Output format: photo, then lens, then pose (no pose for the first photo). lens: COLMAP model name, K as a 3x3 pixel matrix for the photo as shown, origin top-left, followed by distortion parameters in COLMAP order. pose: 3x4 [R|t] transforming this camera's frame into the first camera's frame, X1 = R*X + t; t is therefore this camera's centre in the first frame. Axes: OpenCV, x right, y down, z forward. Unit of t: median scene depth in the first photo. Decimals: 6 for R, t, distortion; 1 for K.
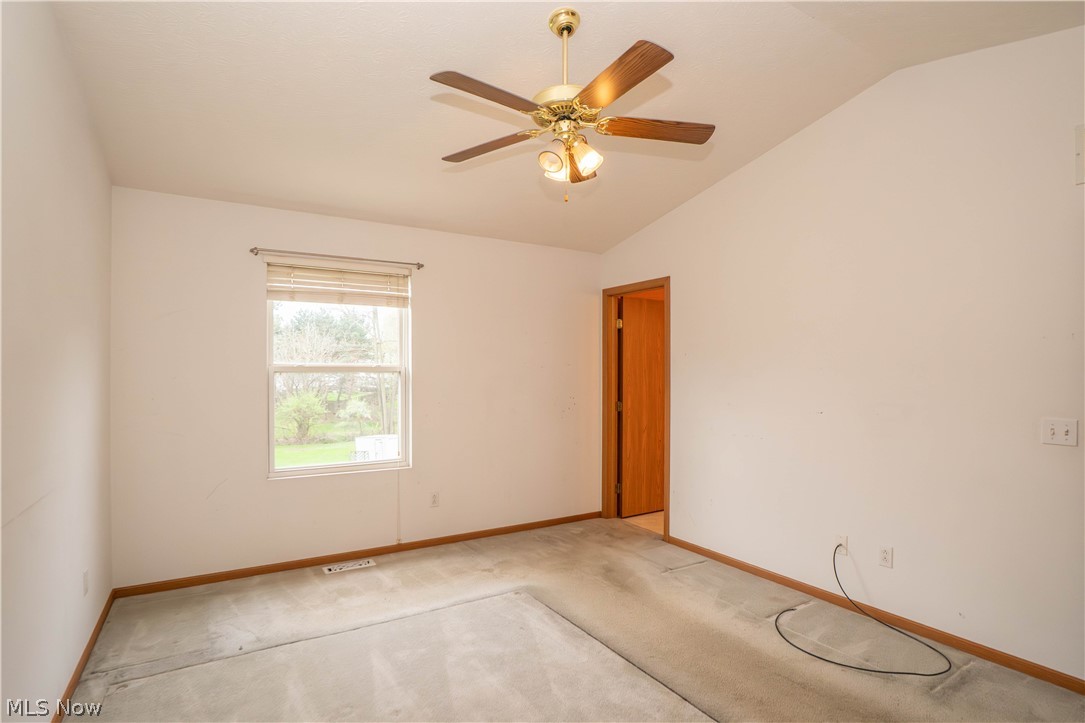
lens RADIAL K [[540.1, 0, 532.3], [0, 540.1, 365.3], [0, 0, 1]] dist [-0.030925, 0.002019]
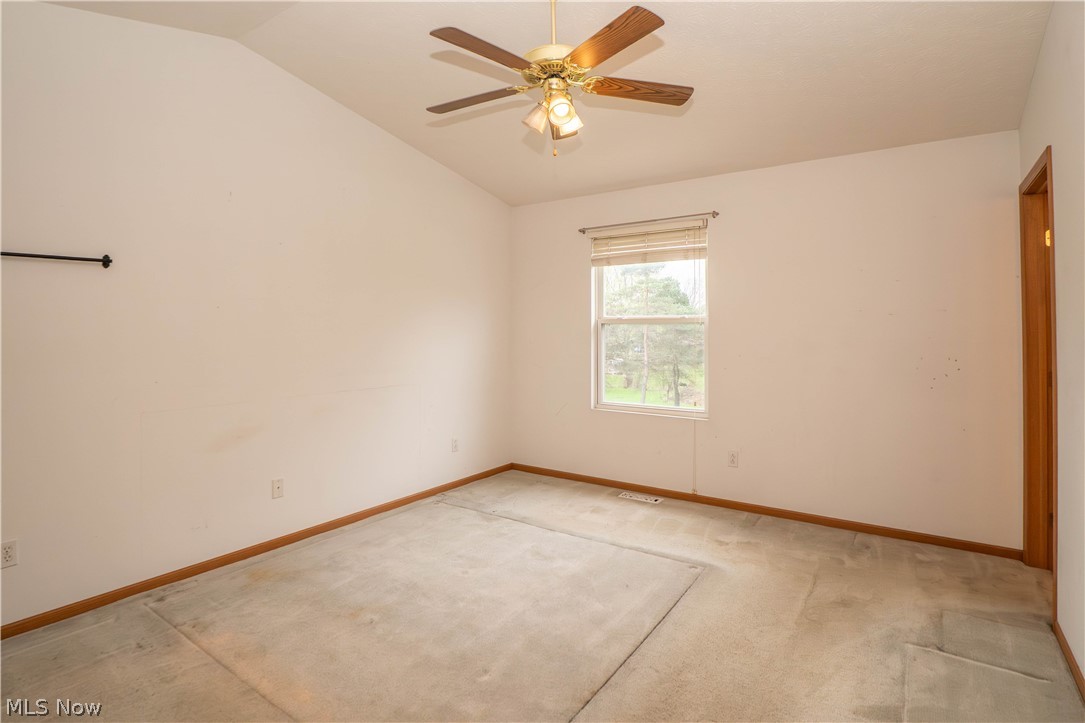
lens RADIAL K [[549.3, 0, 541.9], [0, 549.3, 321.5], [0, 0, 1]] dist [-0.003306, -0.000319]
pose [[0.415429, -0.012946, -0.909533, 0.610665], [0.013301, 0.999878, -0.008157, 0.014547], [0.909528, -0.008709, 0.415551, 0.335748]]
